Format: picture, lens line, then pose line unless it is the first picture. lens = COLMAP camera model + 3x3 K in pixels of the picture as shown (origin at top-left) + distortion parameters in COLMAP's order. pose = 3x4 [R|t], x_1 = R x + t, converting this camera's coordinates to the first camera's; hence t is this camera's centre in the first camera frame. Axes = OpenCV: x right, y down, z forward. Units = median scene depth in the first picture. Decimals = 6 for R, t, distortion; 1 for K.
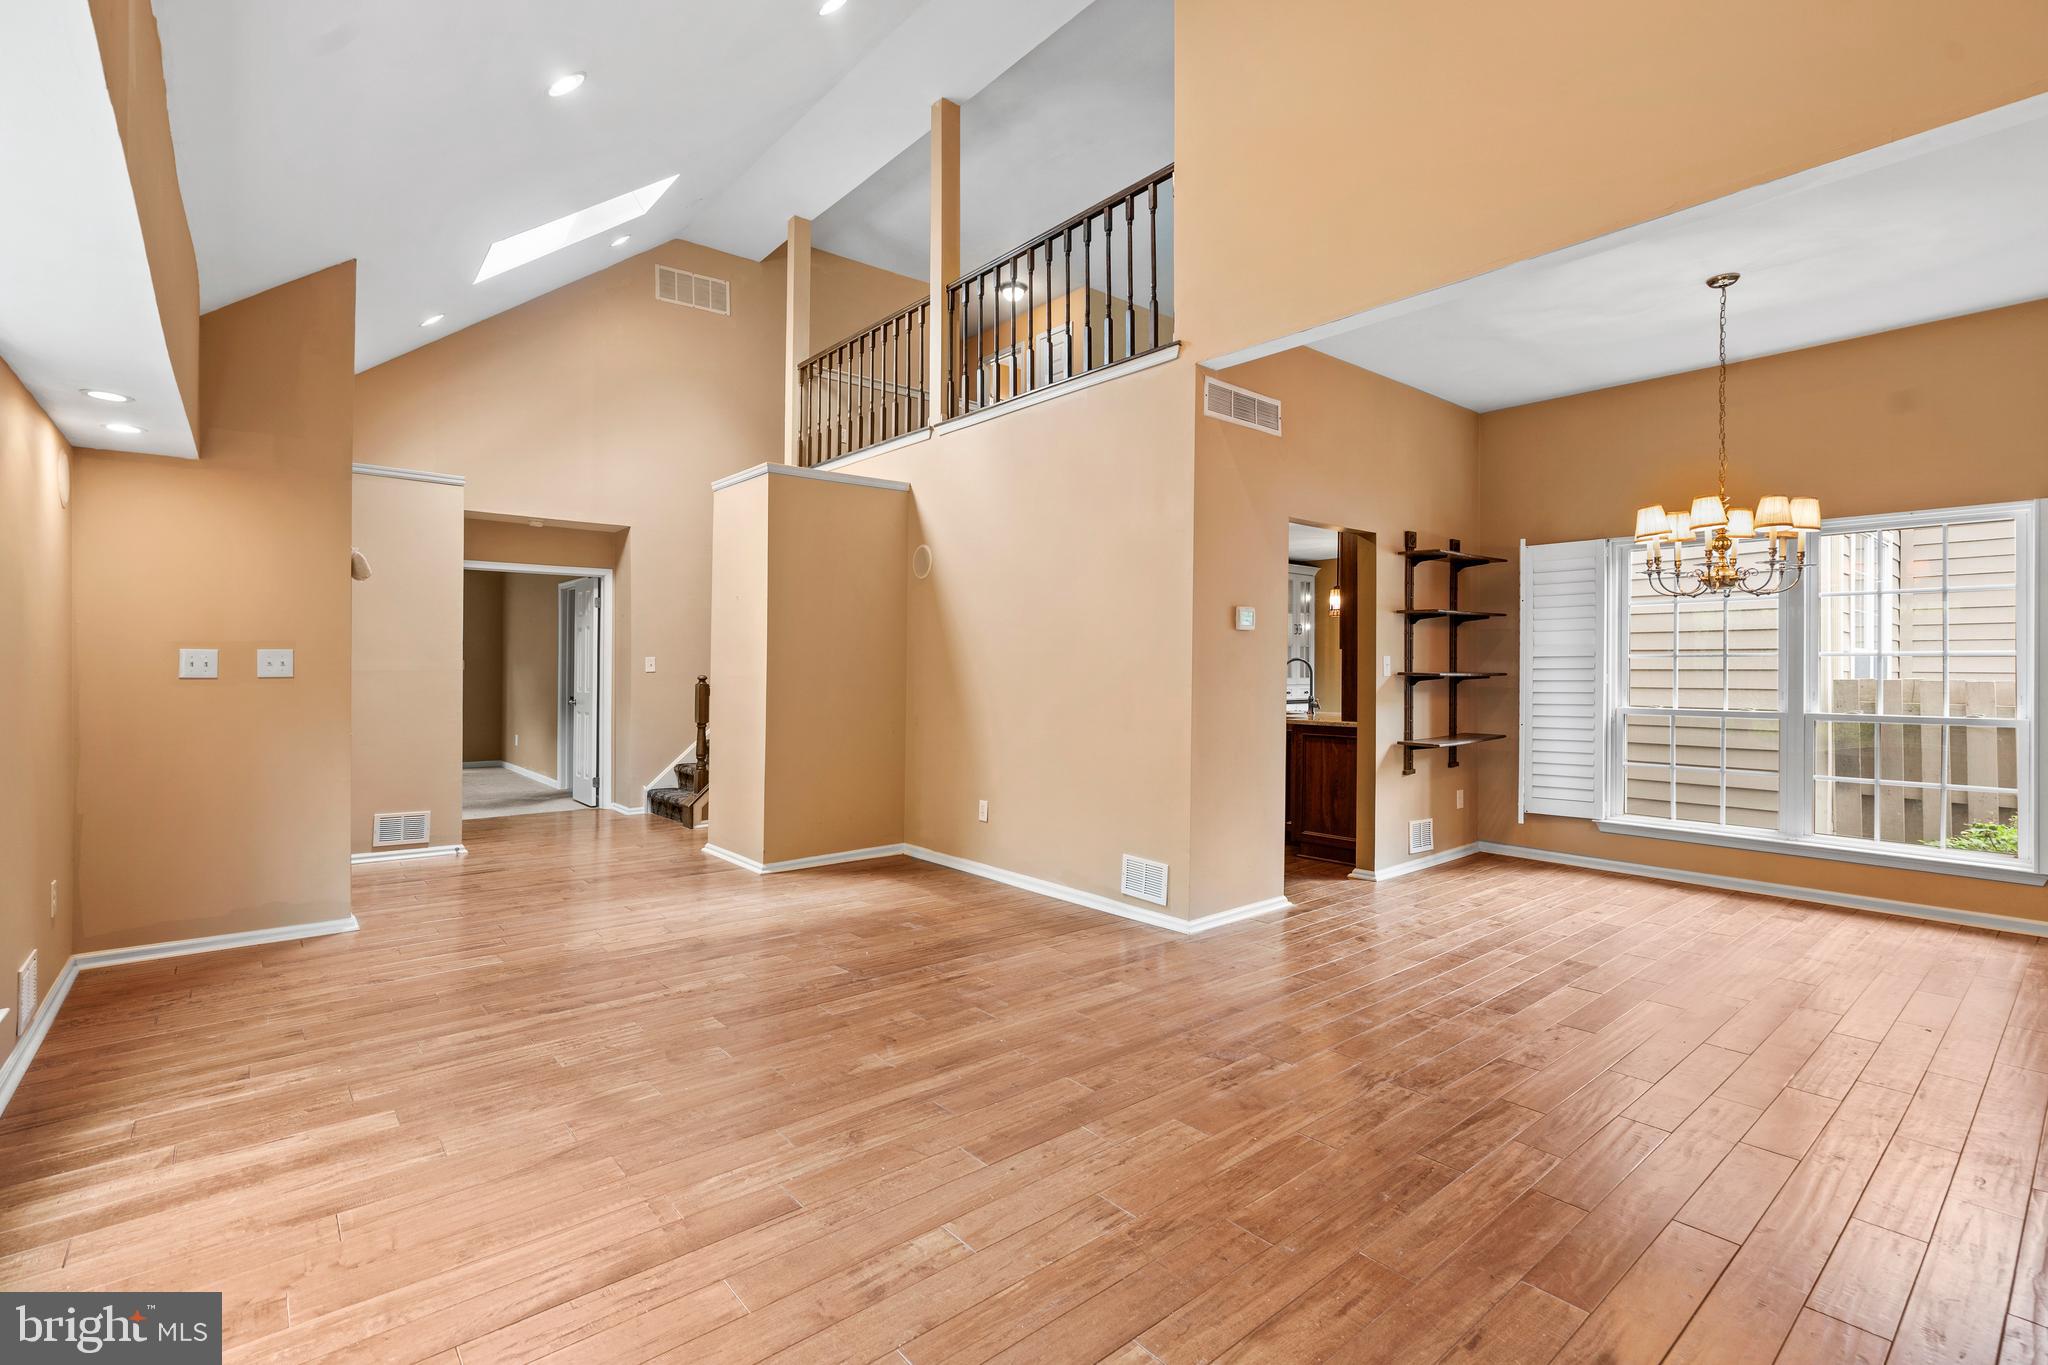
lens RADIAL K [[922.5, 0, 1025.8], [0, 922.5, 674.6], [0, 0, 1]] dist [-0.001770, 0.001242]
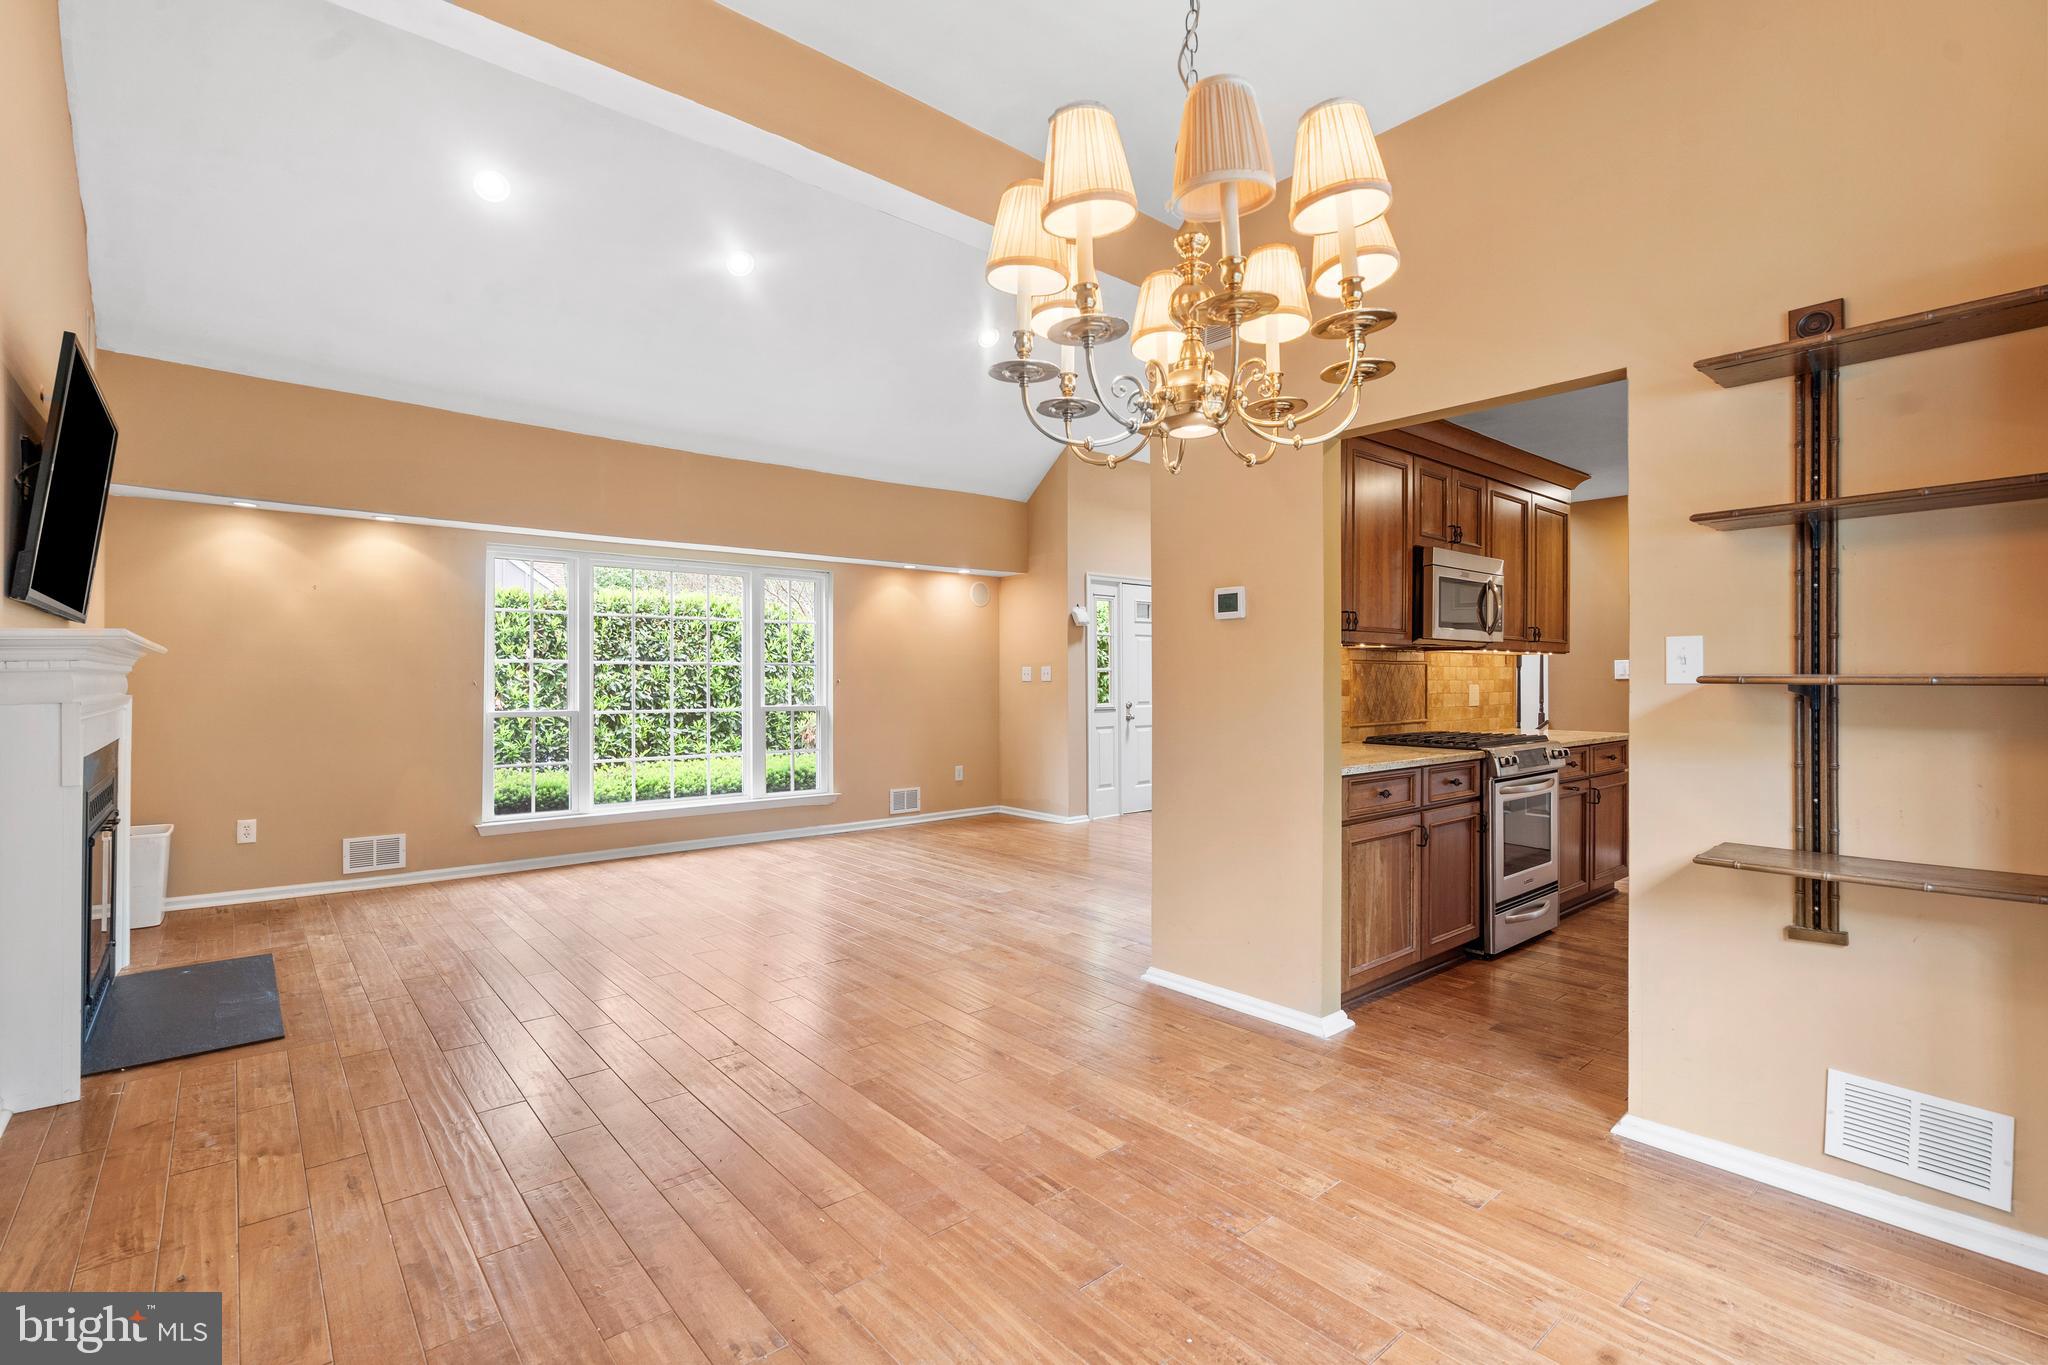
lens RADIAL K [[922.5, 0, 1013.2], [0, 922.5, 678.0], [0, 0, 1]] dist [-0.001770, 0.001242]
pose [[0.009105, -0.003509, -0.999952, 1.281760], [-0.008175, 0.999960, -0.003584, 0.004973], [0.999925, 0.008207, 0.009076, 1.073417]]
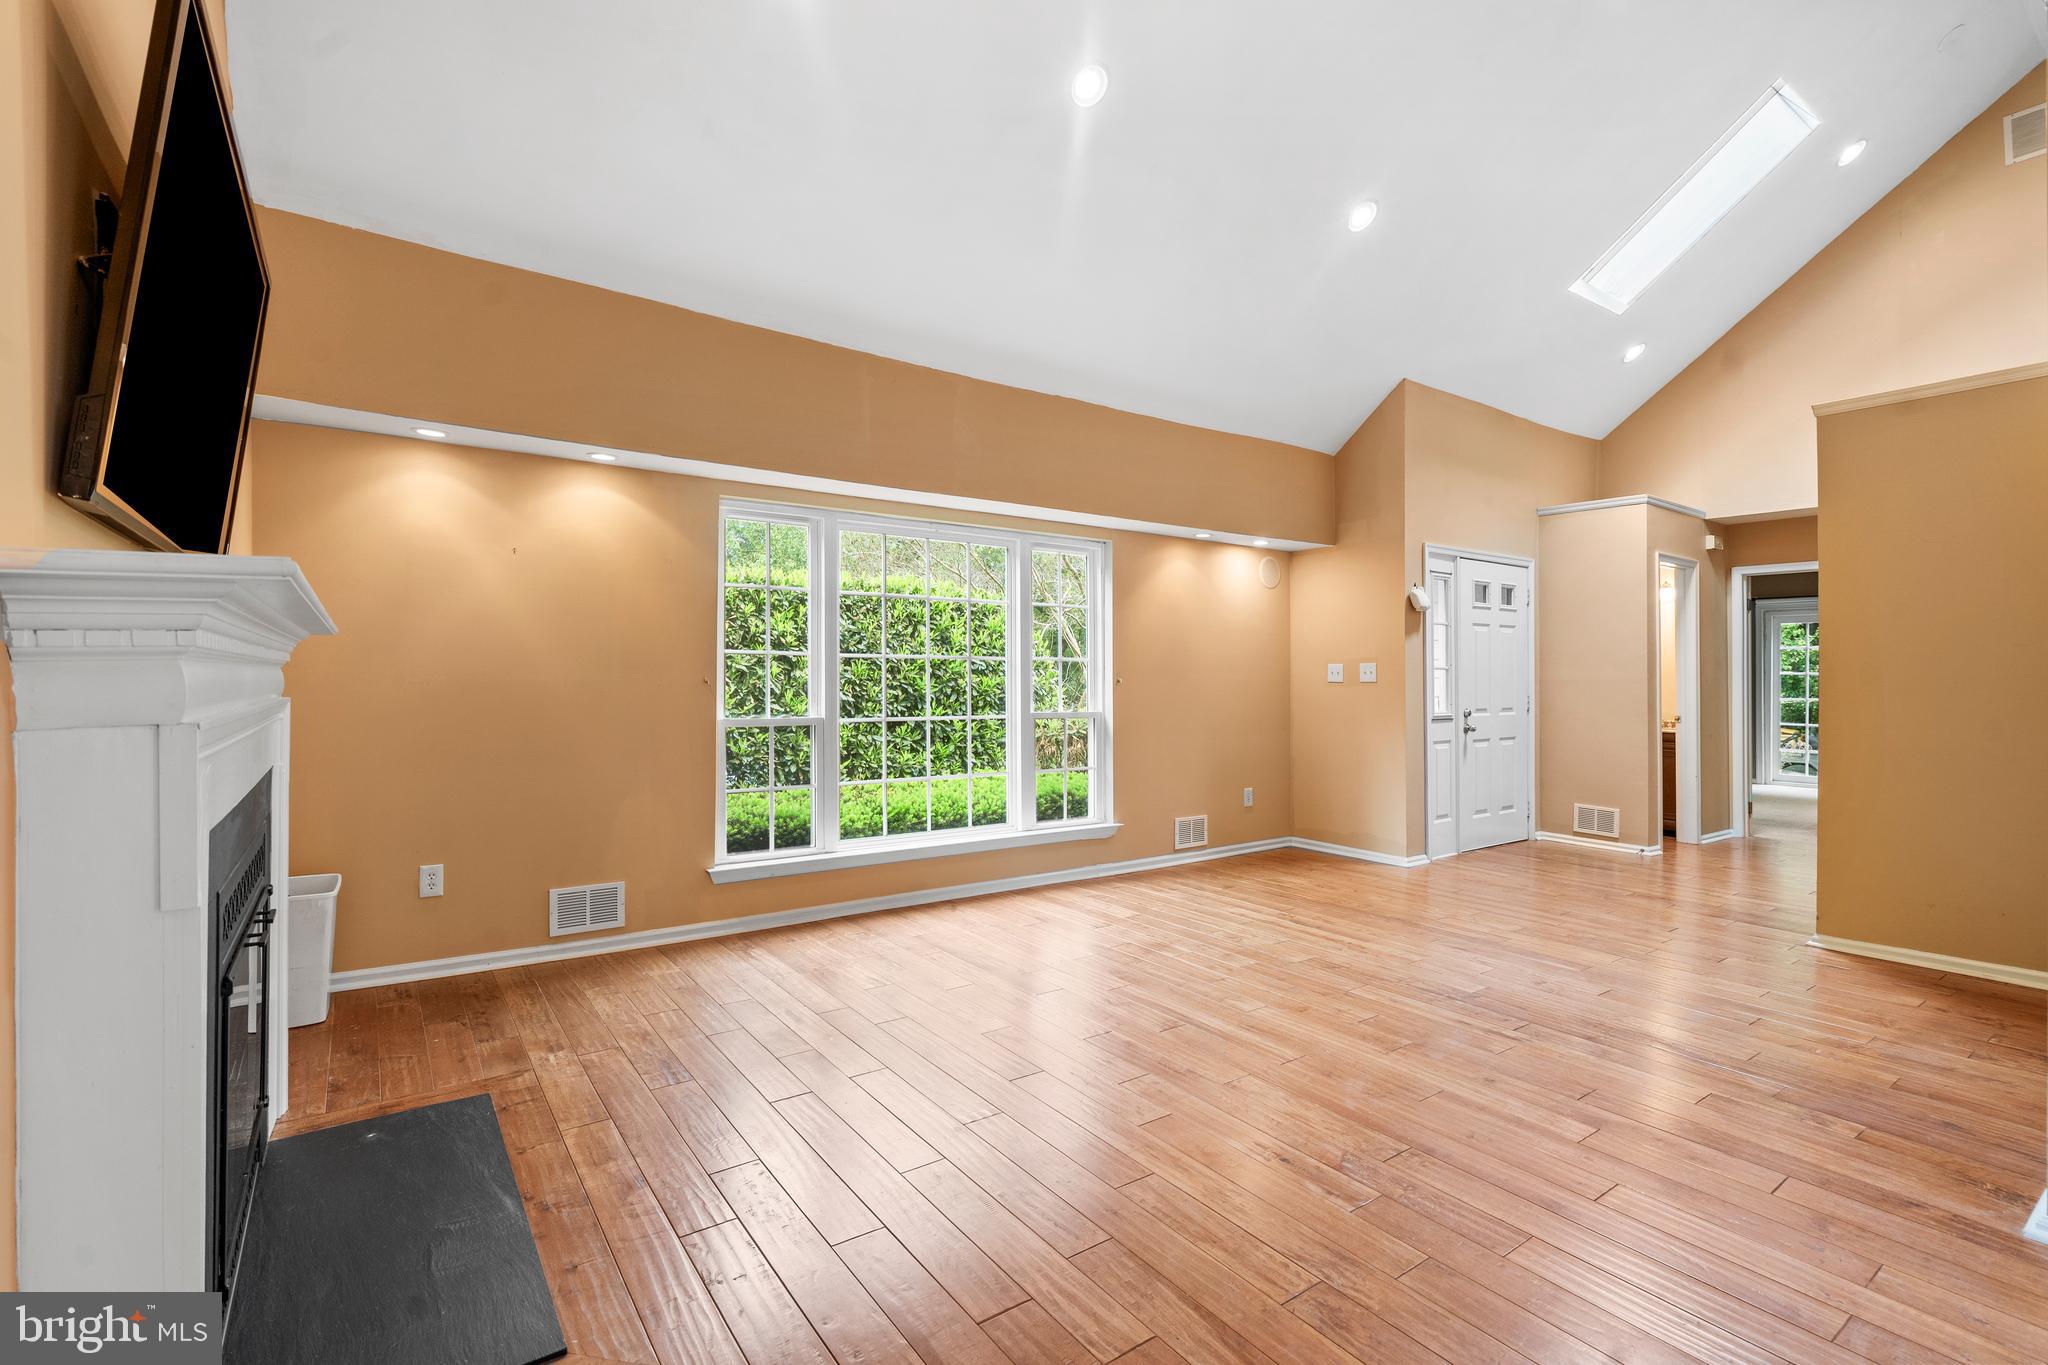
lens RADIAL K [[922.5, 0, 1021.3], [0, 922.5, 687.2], [0, 0, 1]] dist [-0.001770, 0.001242]
pose [[-0.076411, 0.007001, -0.997052, 0.841437], [-0.013544, 0.999876, 0.008059, 0.008302], [0.996984, 0.014120, -0.076306, 0.651730]]
